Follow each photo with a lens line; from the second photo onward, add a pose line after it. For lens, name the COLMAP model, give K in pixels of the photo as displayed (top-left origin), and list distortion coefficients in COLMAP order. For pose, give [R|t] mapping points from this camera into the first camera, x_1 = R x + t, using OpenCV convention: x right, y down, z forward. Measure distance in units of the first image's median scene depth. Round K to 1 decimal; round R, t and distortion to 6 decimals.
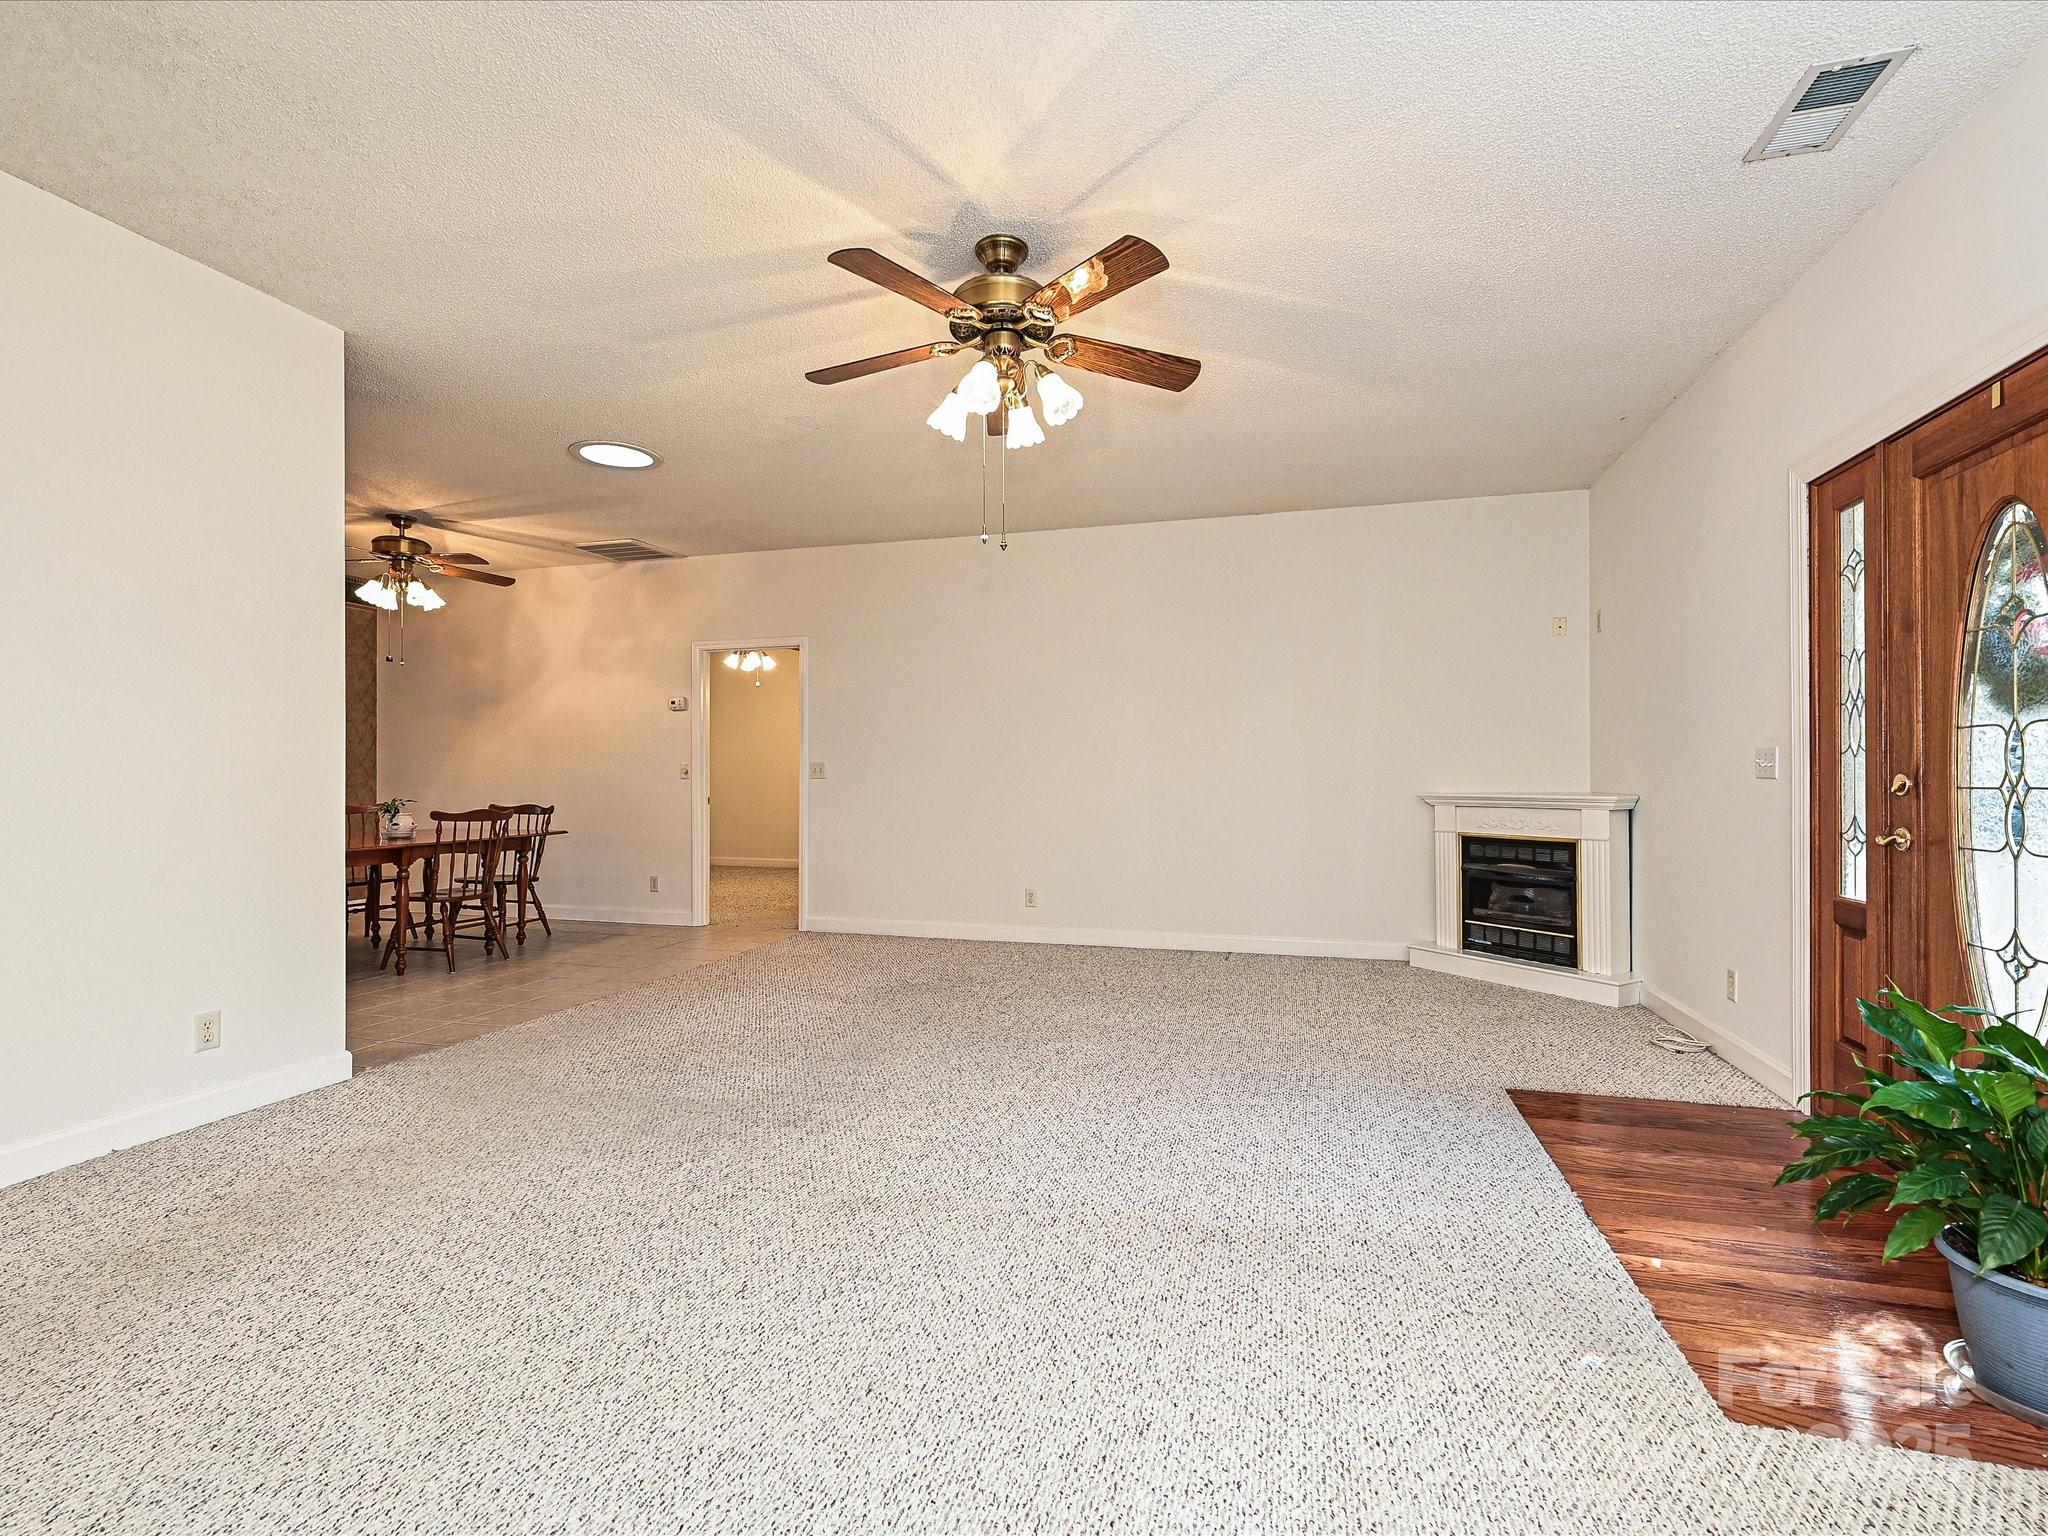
lens RADIAL K [[955.8, 0, 1024.0], [0, 955.8, 768.0], [0, 0, 1]] dist [-0.001119, -0.000089]
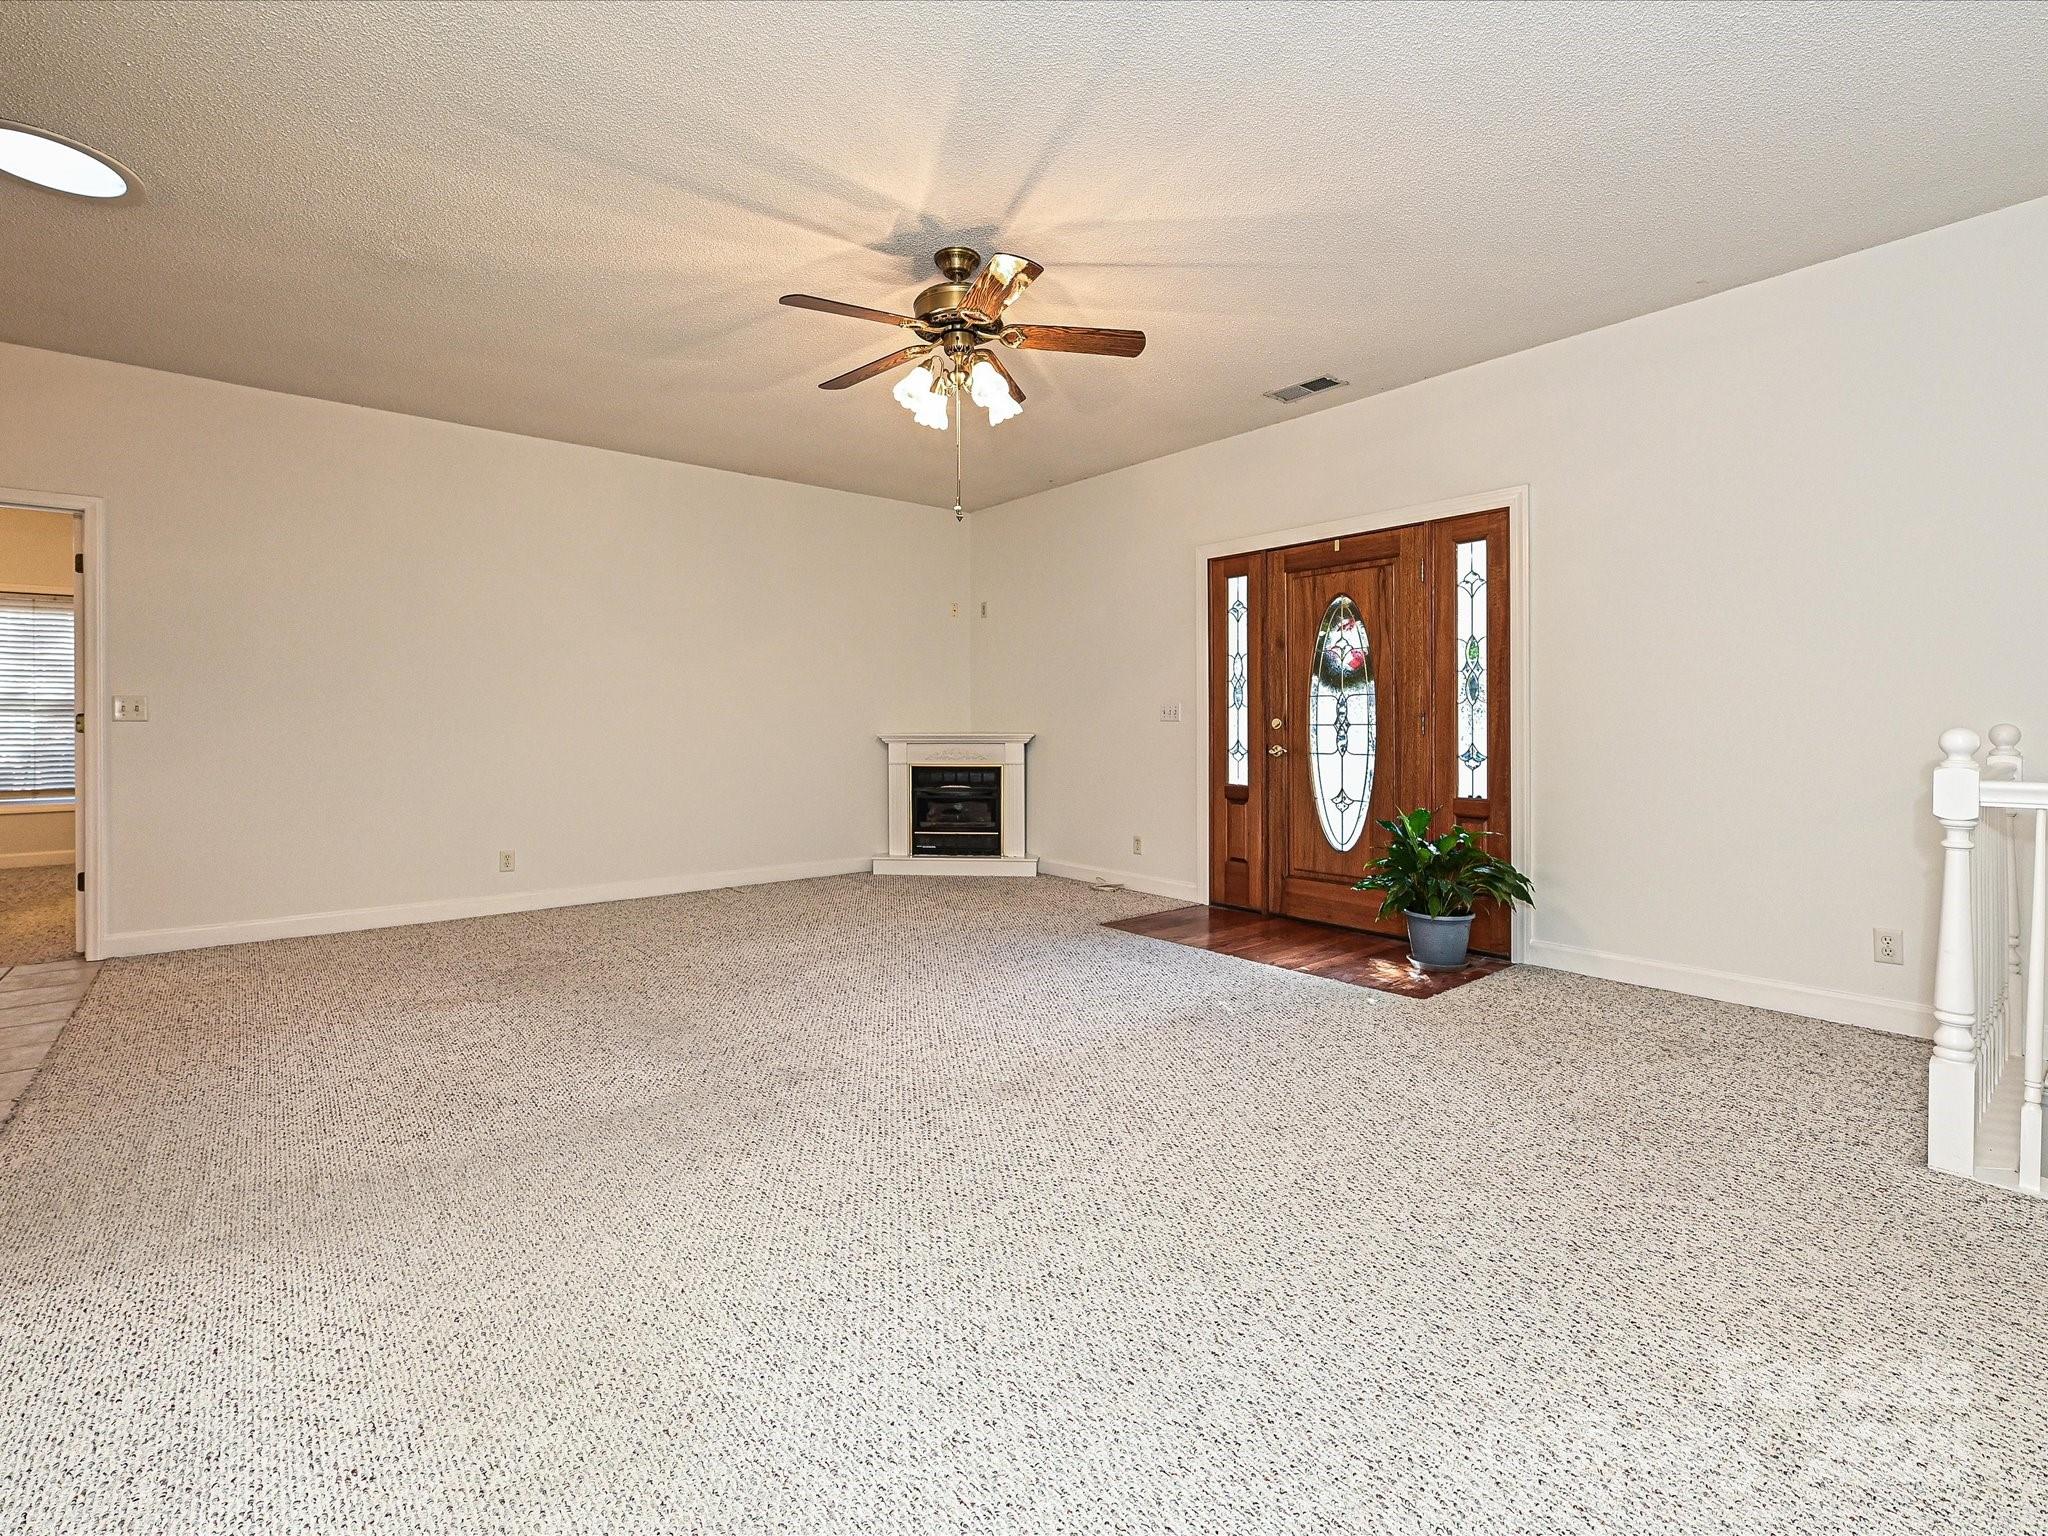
lens RADIAL K [[953.7, 0, 1026.1], [0, 953.7, 725.2], [0, 0, 1]] dist [-0.000303, 0.000064]
pose [[0.555558, -0.001515, 0.831476, -0.865442], [-0.007763, 0.999945, 0.007009, 0.008561], [-0.831442, -0.010349, 0.555516, 0.270441]]
